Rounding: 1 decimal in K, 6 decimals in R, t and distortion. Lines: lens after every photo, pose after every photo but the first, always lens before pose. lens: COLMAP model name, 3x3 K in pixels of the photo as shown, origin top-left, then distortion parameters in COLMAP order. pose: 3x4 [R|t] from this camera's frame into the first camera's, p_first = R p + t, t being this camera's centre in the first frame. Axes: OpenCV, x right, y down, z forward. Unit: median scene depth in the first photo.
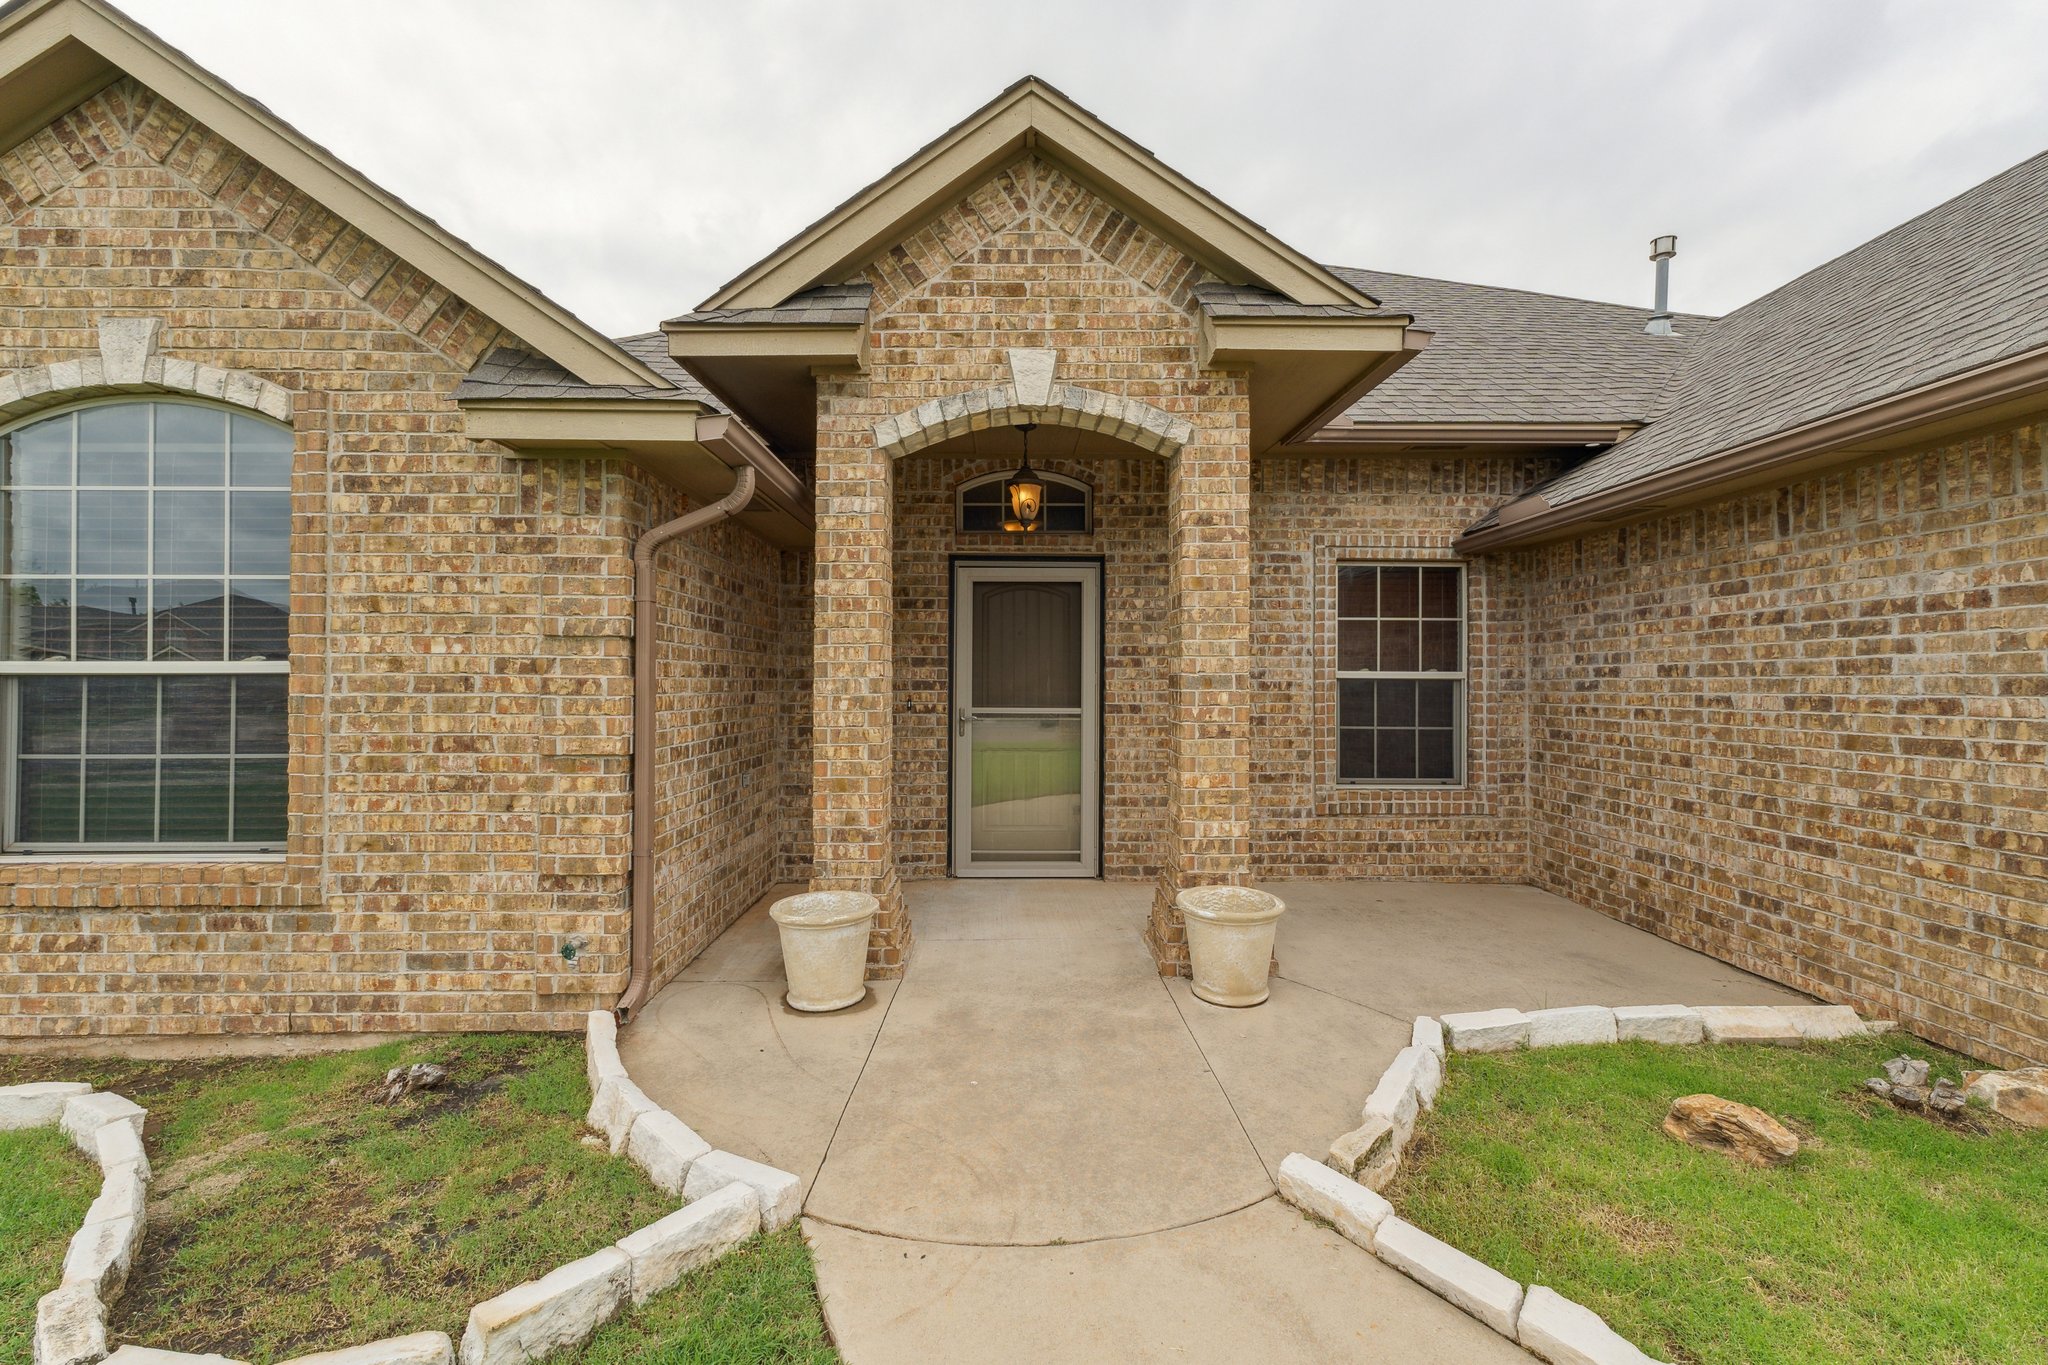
lens RADIAL K [[877.9, 0, 1020.8], [0, 877.9, 671.5], [0, 0, 1]] dist [0.003383, 0.000674]
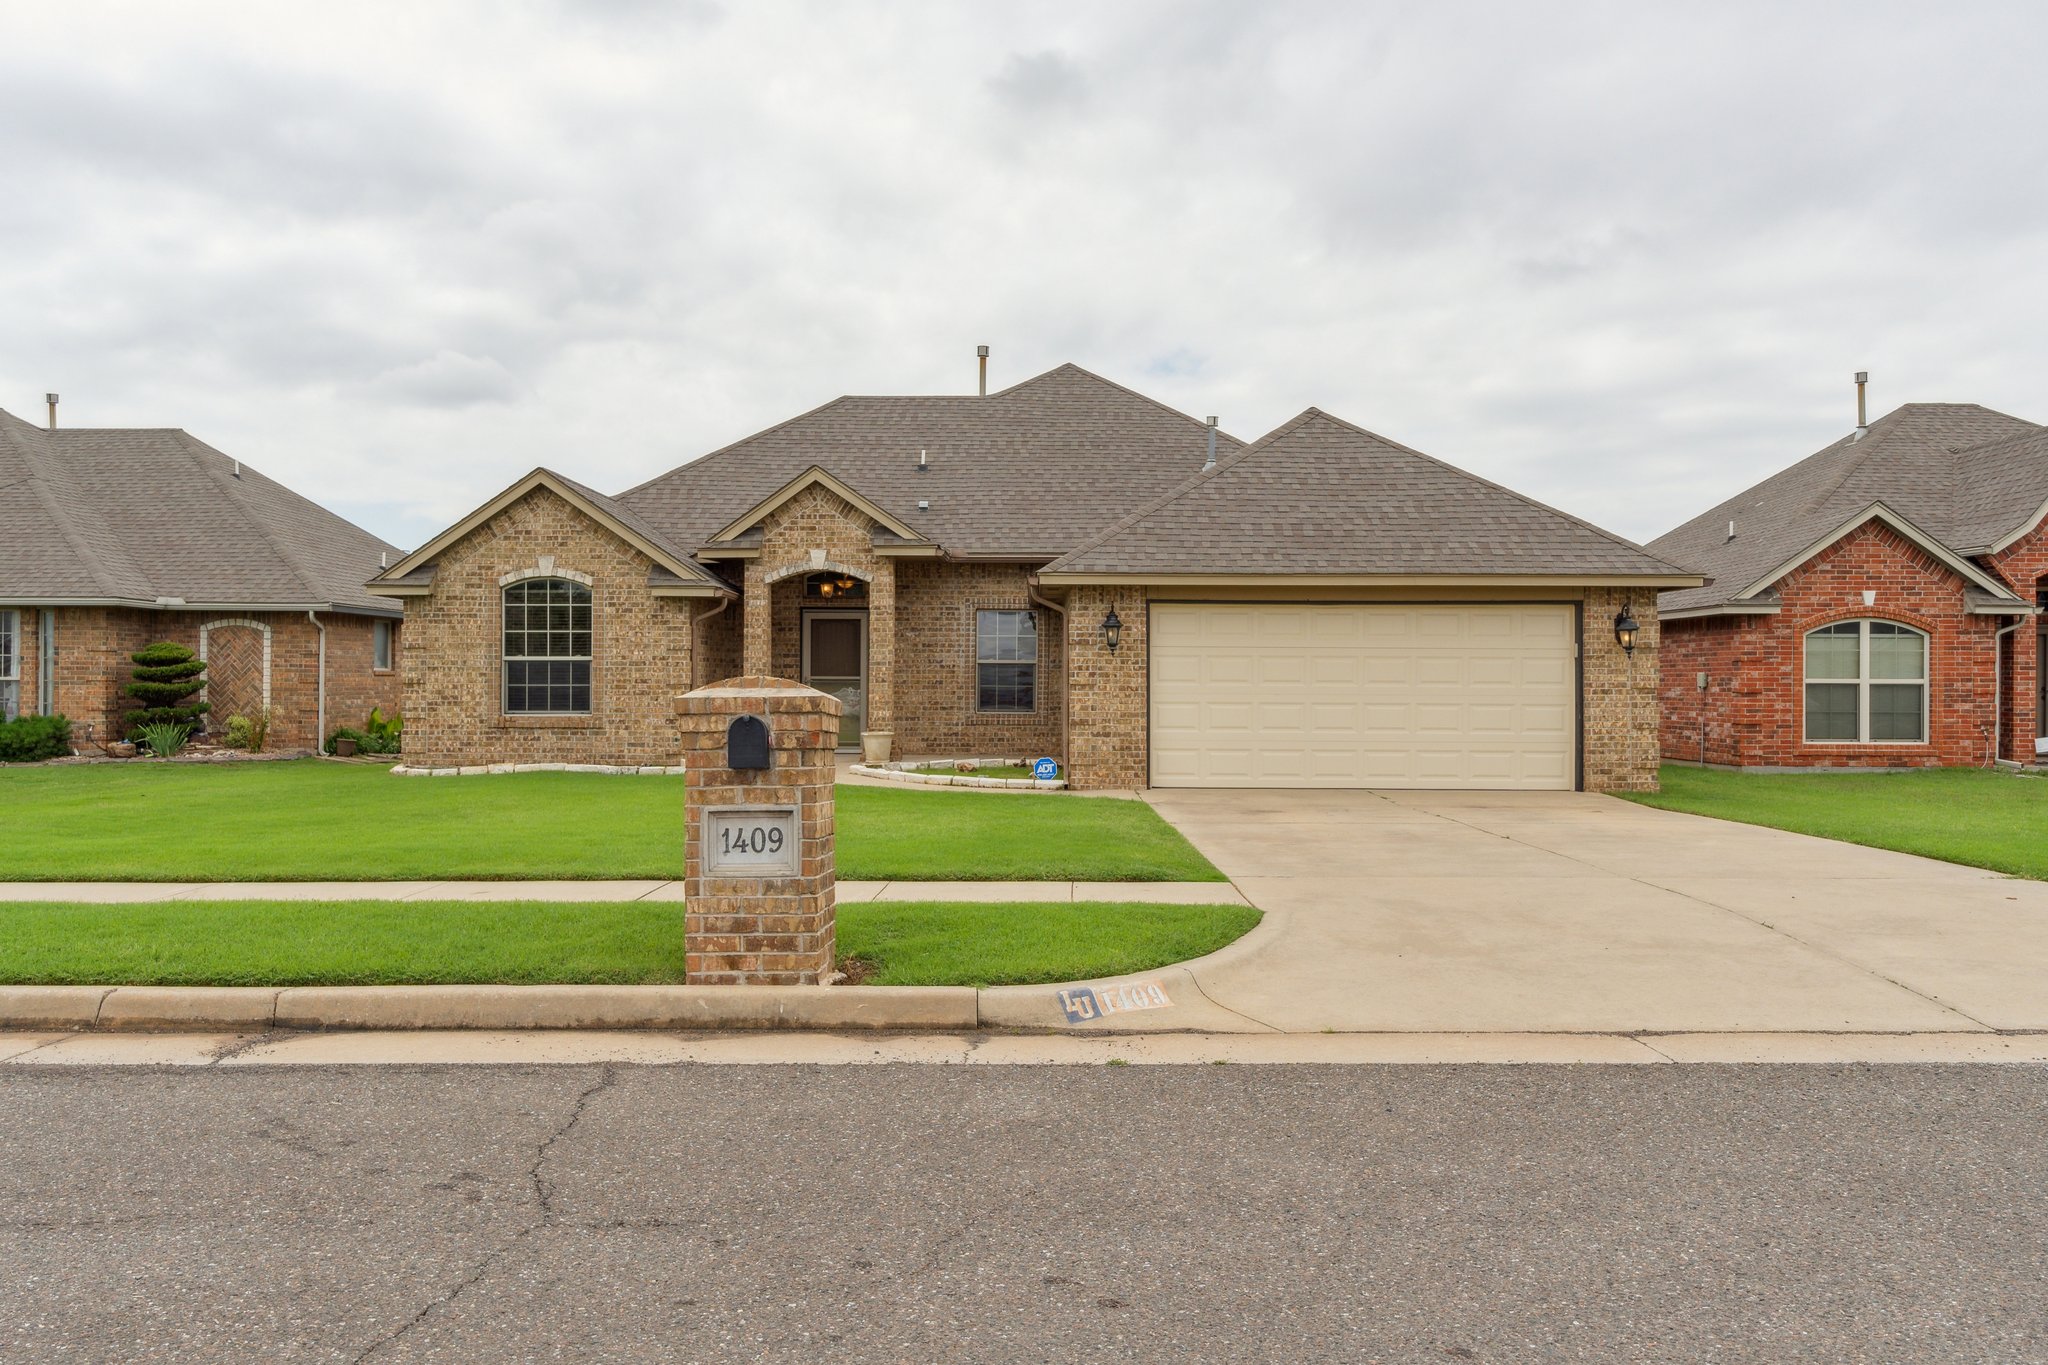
lens RADIAL K [[1576.6, 0, 1028.7], [0, 1576.6, 684.2], [0, 0, 1]] dist [0.006582, 0.000317]
pose [[0.999872, 0.001539, -0.015923, 0.824625], [-0.001281, 0.999868, 0.016177, -0.005112], [0.015946, -0.016154, 0.999742, -4.383525]]
